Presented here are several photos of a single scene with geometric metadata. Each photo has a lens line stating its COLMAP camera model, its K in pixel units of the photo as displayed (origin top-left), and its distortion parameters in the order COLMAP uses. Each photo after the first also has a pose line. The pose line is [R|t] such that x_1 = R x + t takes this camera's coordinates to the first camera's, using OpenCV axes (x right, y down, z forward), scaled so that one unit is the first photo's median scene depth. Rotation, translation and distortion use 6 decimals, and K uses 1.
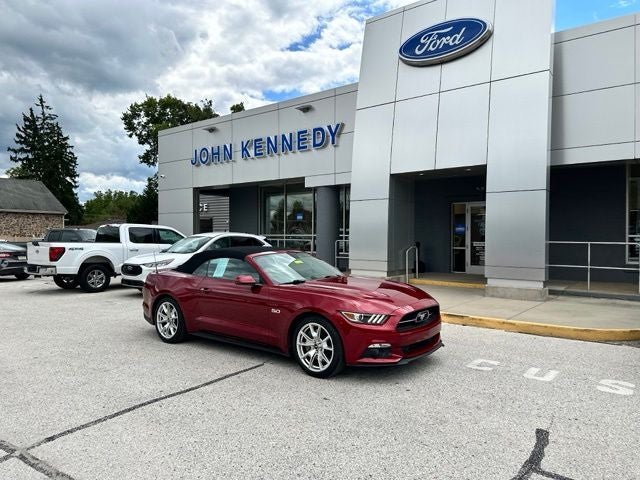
lens RADIAL K [[451.2, 0, 324.0], [0, 451.2, 237.9], [0, 0, 1]] dist [0.051419, -0.068933]
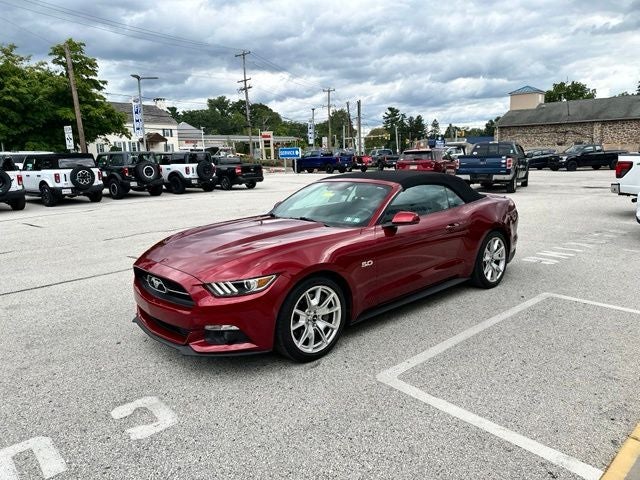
lens RADIAL K [[451.2, 0, 323.9], [0, 451.2, 241.0], [0, 0, 1]] dist [0.051419, -0.068933]
pose [[-0.164280, 0.186593, -0.968605, 0.361823], [0.022782, 0.982401, 0.185387, -0.004359], [0.986151, 0.008389, -0.165640, 0.594935]]
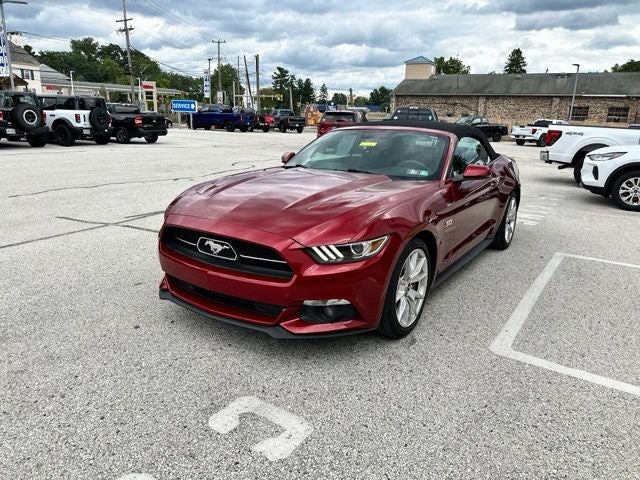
lens RADIAL K [[451.2, 0, 326.6], [0, 451.2, 244.4], [0, 0, 1]] dist [0.051419, -0.068933]
pose [[0.083494, 0.269456, -0.959386, 0.316289], [-0.034308, 0.962955, 0.267472, 0.011928], [0.995918, 0.010582, 0.089645, 0.471542]]
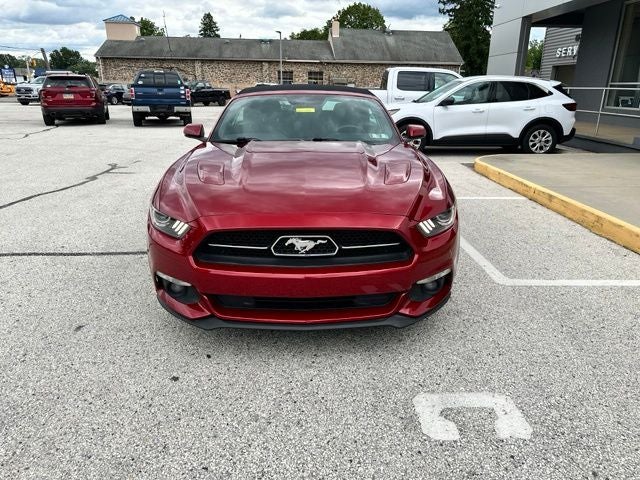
lens RADIAL K [[451.2, 0, 324.2], [0, 451.2, 238.6], [0, 0, 1]] dist [0.051419, -0.068933]
pose [[0.638497, 0.246335, -0.729137, 0.233663], [-0.013070, 0.950727, 0.309753, 0.016394], [0.769514, -0.188247, 0.610256, 0.331817]]
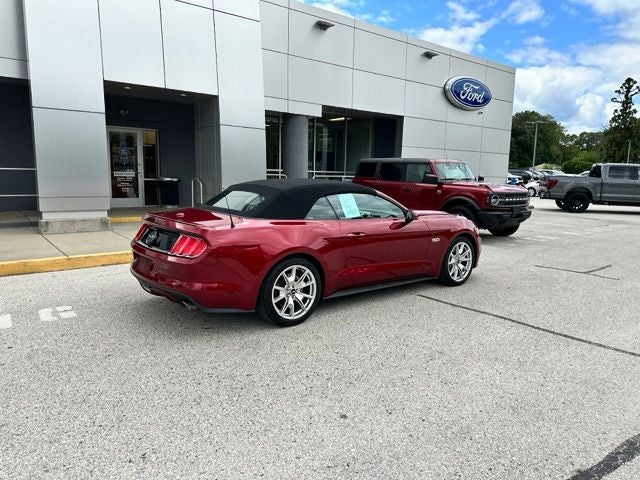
lens RADIAL K [[451.2, 0, 317.3], [0, 451.2, 239.1], [0, 0, 1]] dist [0.051419, -0.068933]
pose [[0.232438, -0.133645, 0.963385, -0.533011], [-0.017612, 0.989774, 0.141555, 0.007562], [-0.972452, -0.049870, 0.227707, 0.462872]]
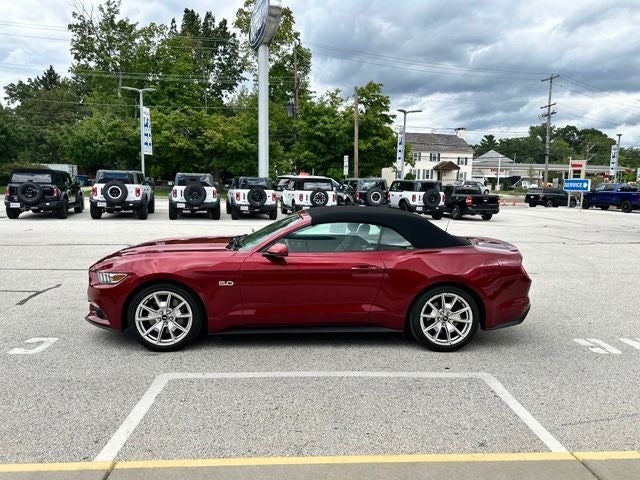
lens RADIAL K [[451.2, 0, 320.7], [0, 451.2, 250.0], [0, 0, 1]] dist [0.051419, -0.068933]
pose [[-0.741306, 0.080799, -0.666286, 0.230938], [-0.024212, 0.988862, 0.146855, -0.010271], [0.670731, 0.124997, -0.731092, 0.886289]]
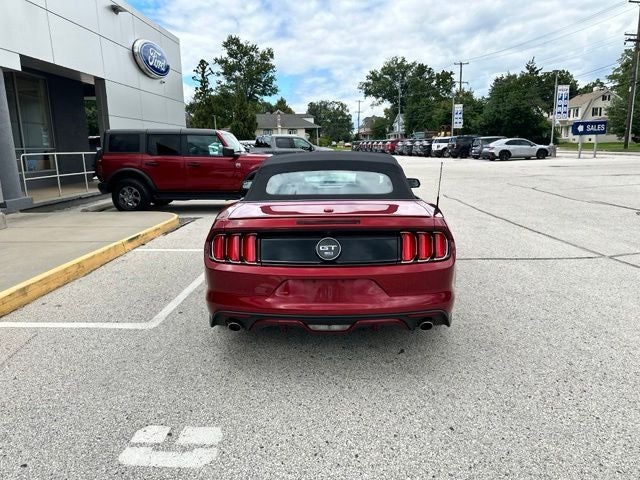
lens RADIAL K [[451.2, 0, 321.3], [0, 451.2, 236.0], [0, 0, 1]] dist [0.051419, -0.068933]
pose [[-0.595748, -0.140857, 0.790724, -0.392509], [0.023122, 0.981086, 0.192189, 0.008850], [-0.802839, 0.132779, -0.581222, 0.813218]]
